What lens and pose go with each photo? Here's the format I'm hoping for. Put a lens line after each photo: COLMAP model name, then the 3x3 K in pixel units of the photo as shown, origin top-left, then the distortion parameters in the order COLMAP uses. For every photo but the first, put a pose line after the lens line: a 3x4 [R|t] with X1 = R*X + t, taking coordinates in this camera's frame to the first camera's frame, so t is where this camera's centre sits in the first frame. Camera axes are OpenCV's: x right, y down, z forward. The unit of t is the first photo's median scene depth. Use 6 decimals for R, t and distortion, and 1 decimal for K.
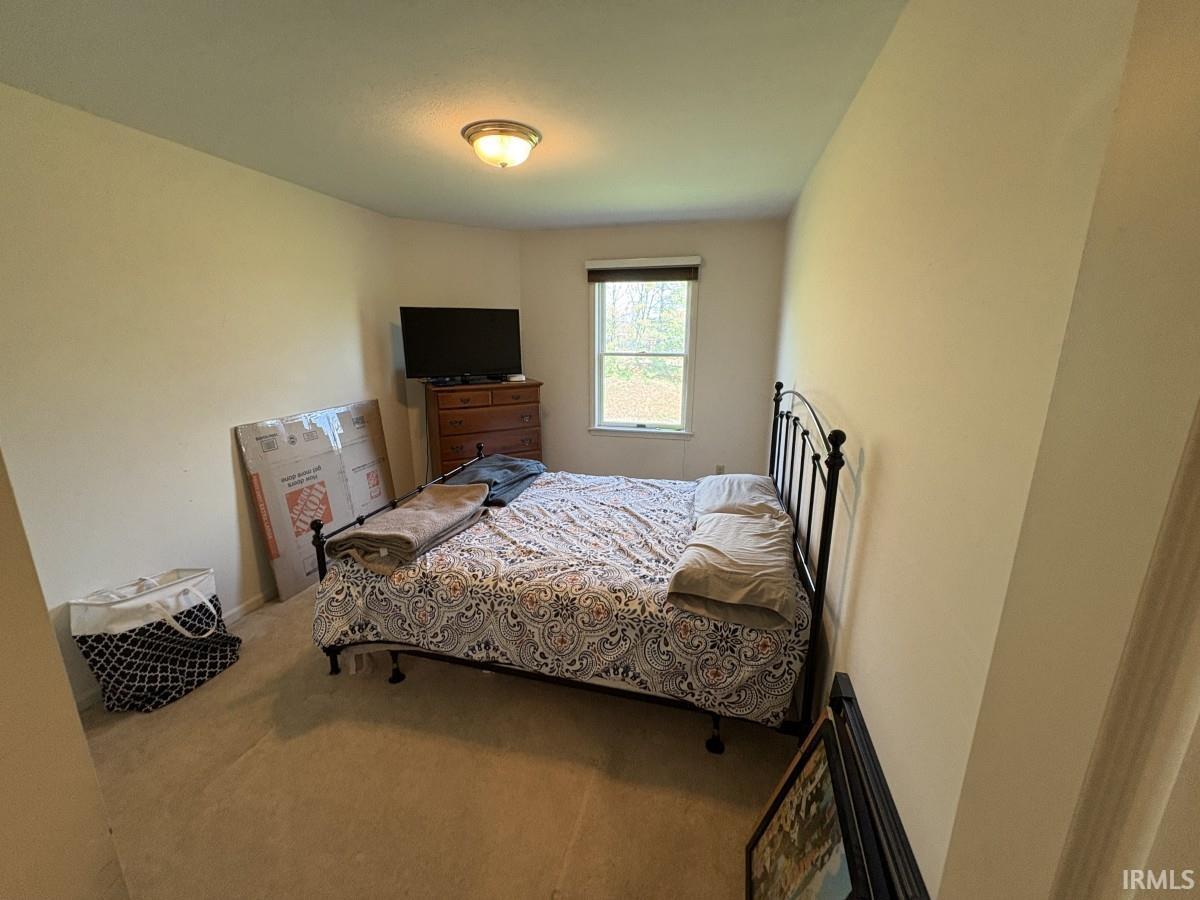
lens RADIAL K [[476.4, 0, 600.0], [0, 476.4, 450.0], [0, 0, 1]] dist [-0.002029, 0.000288]
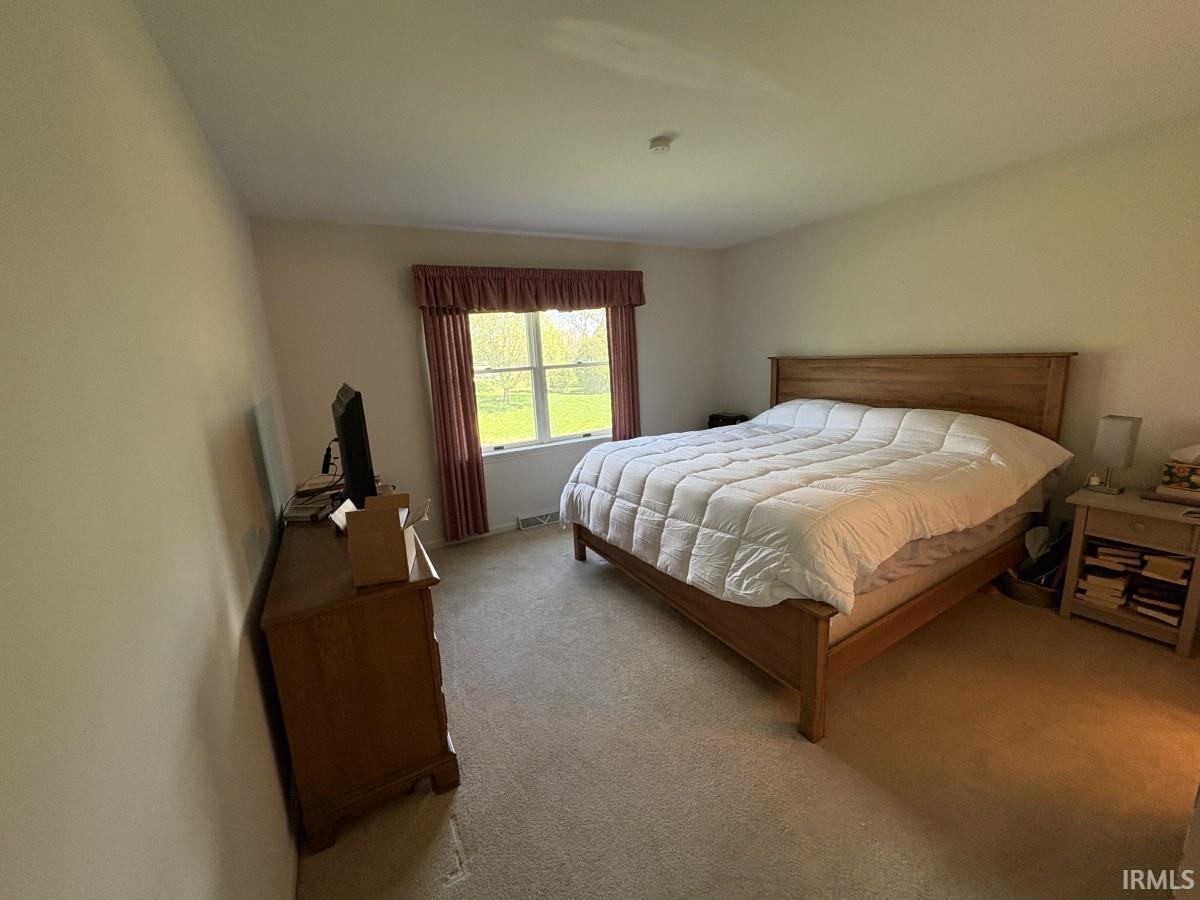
lens RADIAL K [[476.4, 0, 600.0], [0, 476.4, 450.0], [0, 0, 1]] dist [-0.002029, 0.000288]
pose [[0.728503, -0.165978, 0.664632, -0.555503], [0.204299, 0.978694, 0.020476, -0.035497], [-0.653870, 0.120867, 0.746891, 0.241517]]
